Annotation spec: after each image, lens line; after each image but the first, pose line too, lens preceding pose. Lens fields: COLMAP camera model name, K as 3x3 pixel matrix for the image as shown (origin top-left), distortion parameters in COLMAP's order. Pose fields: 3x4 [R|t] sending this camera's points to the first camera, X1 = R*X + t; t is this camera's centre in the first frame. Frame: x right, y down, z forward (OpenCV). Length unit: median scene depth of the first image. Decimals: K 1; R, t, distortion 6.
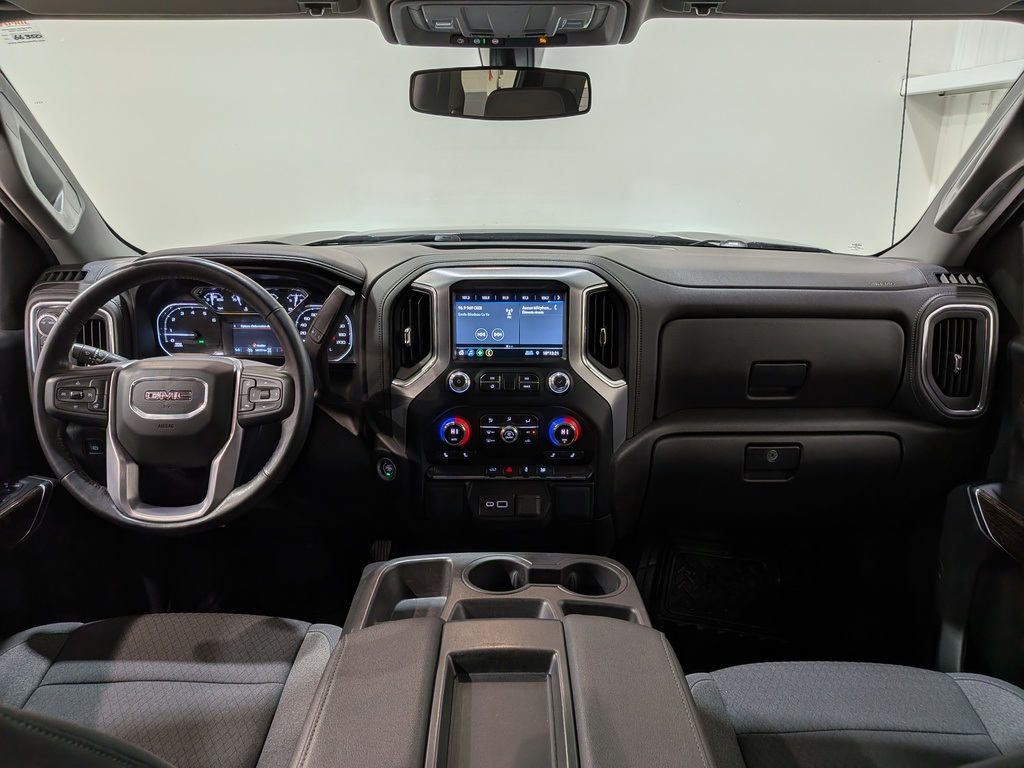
lens RADIAL K [[747.8, 0, 514.7], [0, 747.8, 381.0], [0, 0, 1]] dist [0.040322, -0.082791]
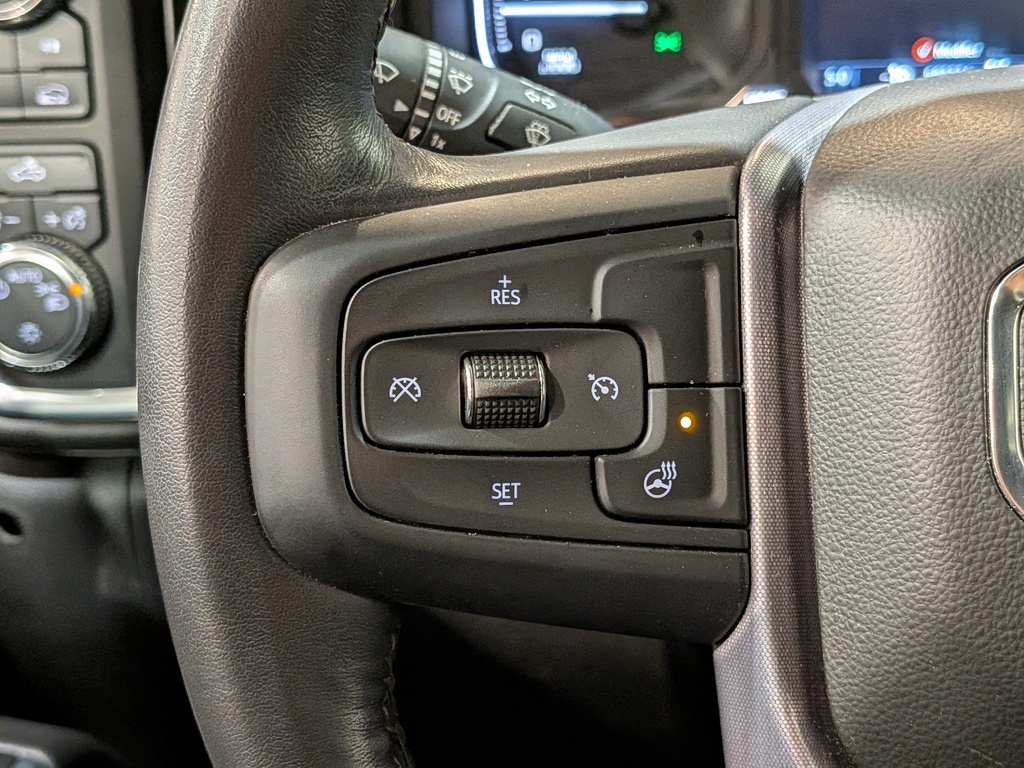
lens RADIAL K [[1504.7, 0, 492.8], [0, 1504.7, 409.6], [0, 0, 1]] dist [0.062783, 0.000000]
pose [[0.994632, -0.014532, -0.102454, -0.468403], [0.027665, 0.991394, 0.127953, -0.008009], [0.099713, -0.130100, 0.986474, 0.636777]]
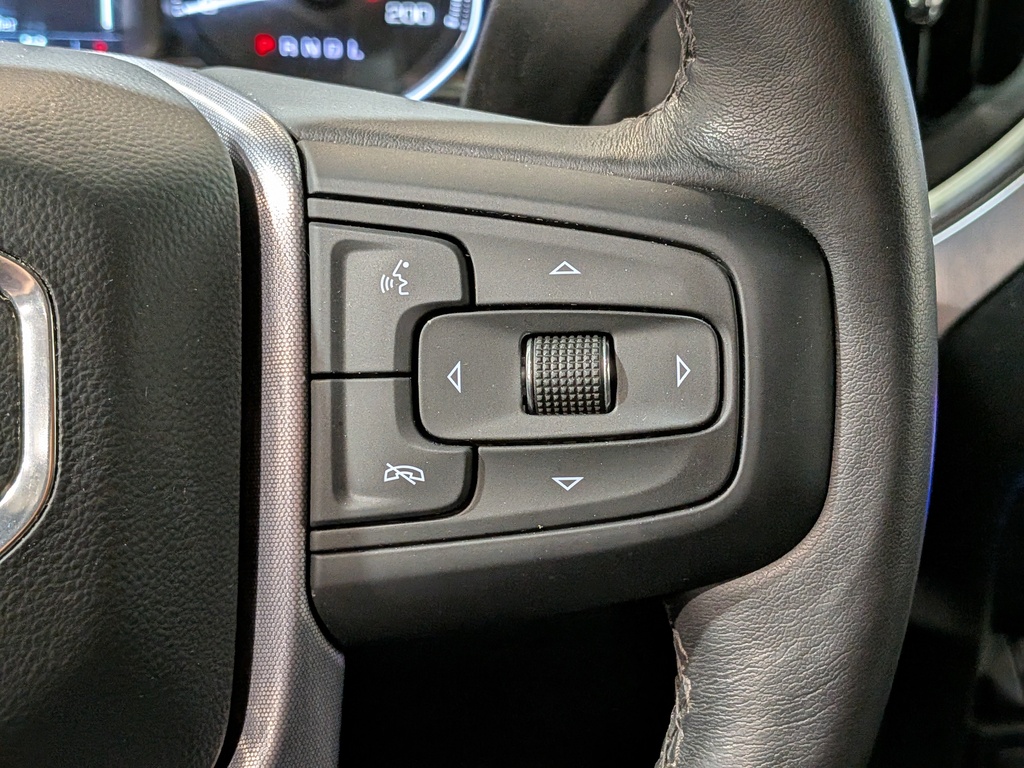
lens RADIAL K [[1504.7, 0, 504.7], [0, 1504.7, 381.4], [0, 0, 1]] dist [0.062783, 0.000000]
pose [[0.977520, -0.026861, 0.209124, -0.325952], [-0.001057, 0.991214, 0.132260, -0.009016], [-0.210839, -0.129508, 0.968904, 0.653115]]
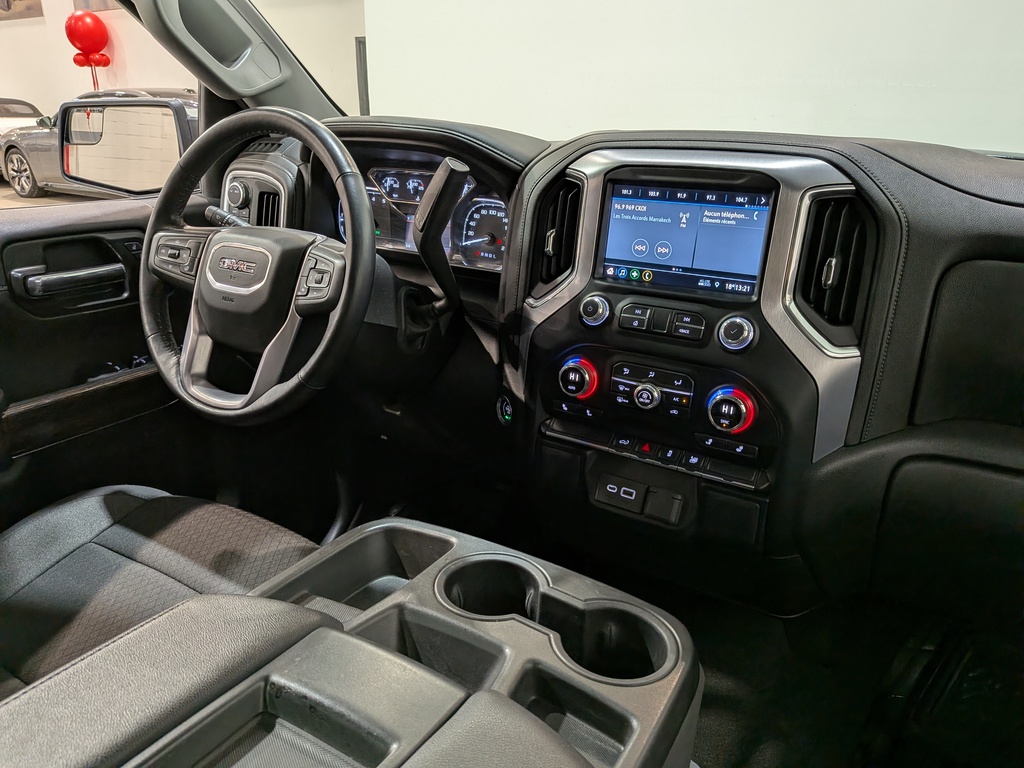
lens RADIAL K [[743.5, 0, 510.5], [0, 743.5, 377.2], [0, 0, 1]] dist [0.046192, -0.078774]
pose [[0.843700, 0.187130, -0.503143, 0.223821], [-0.166308, 0.982276, 0.086455, 0.015862], [0.510403, 0.010734, 0.859868, 0.345944]]
